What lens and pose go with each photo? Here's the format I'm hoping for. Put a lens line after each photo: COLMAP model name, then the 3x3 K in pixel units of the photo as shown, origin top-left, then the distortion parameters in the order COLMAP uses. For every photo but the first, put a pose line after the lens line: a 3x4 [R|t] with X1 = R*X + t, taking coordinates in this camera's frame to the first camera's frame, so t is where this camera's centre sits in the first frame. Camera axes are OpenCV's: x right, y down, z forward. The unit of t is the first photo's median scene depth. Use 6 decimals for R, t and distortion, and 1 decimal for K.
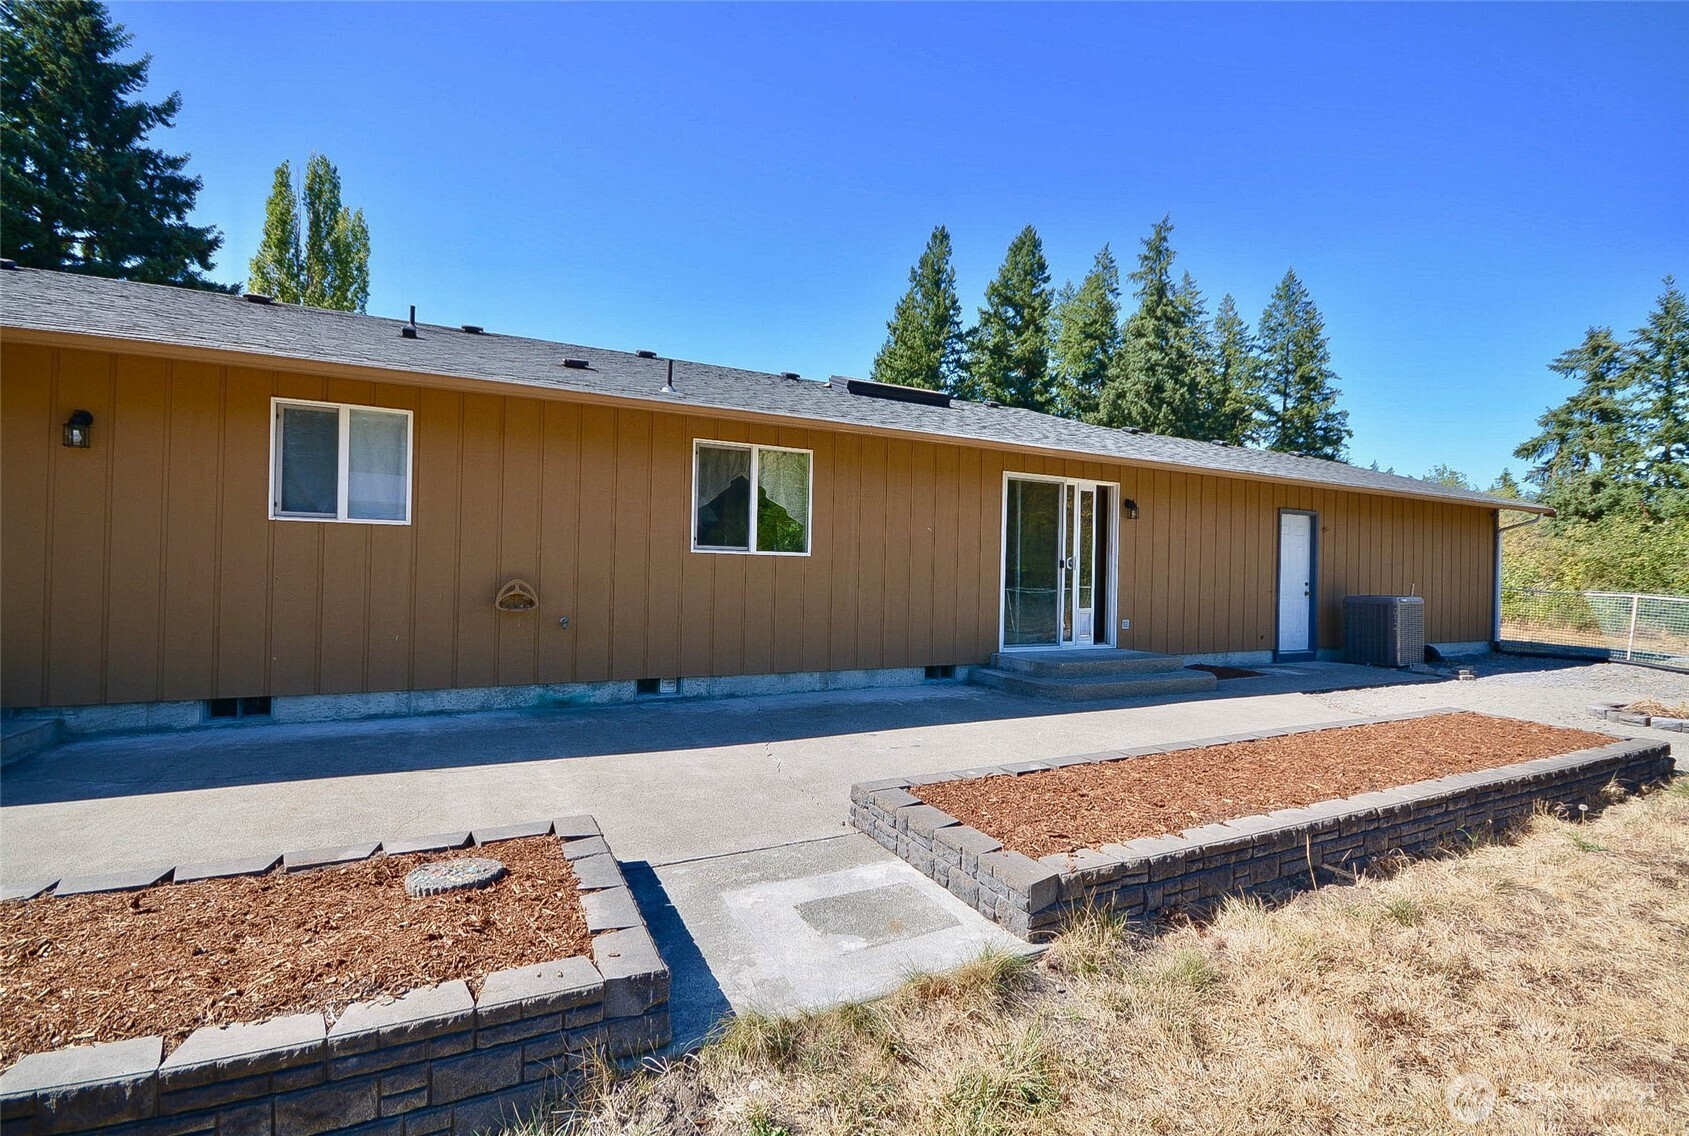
lens RADIAL K [[745.1, 0, 852.8], [0, 745.1, 565.3], [0, 0, 1]] dist [-0.017595, -0.001377]
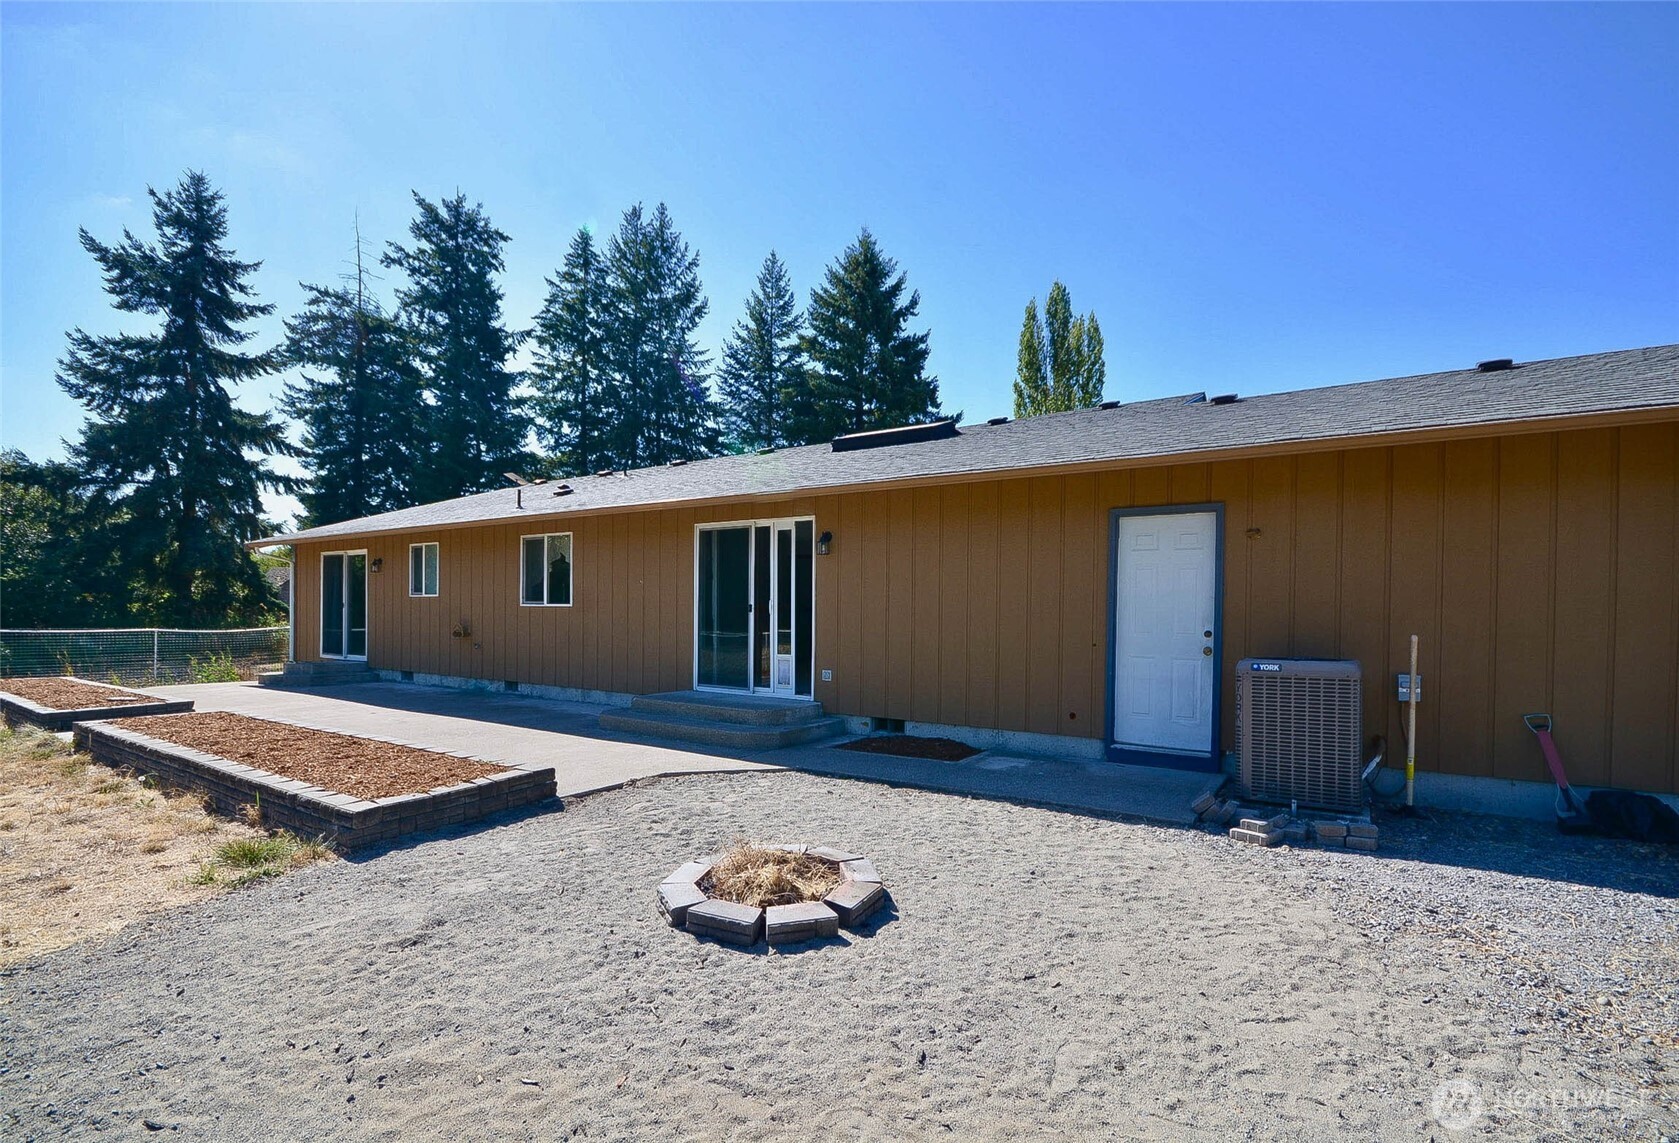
lens RADIAL K [[757.6, 0, 847.8], [0, 757.6, 617.1], [0, 0, 1]] dist [-0.024129, -0.000048]
pose [[0.505769, -0.011260, -0.862596, 1.167686], [0.005298, 0.999936, -0.009946, 0.020173], [0.862653, 0.000460, 0.505796, 0.580103]]
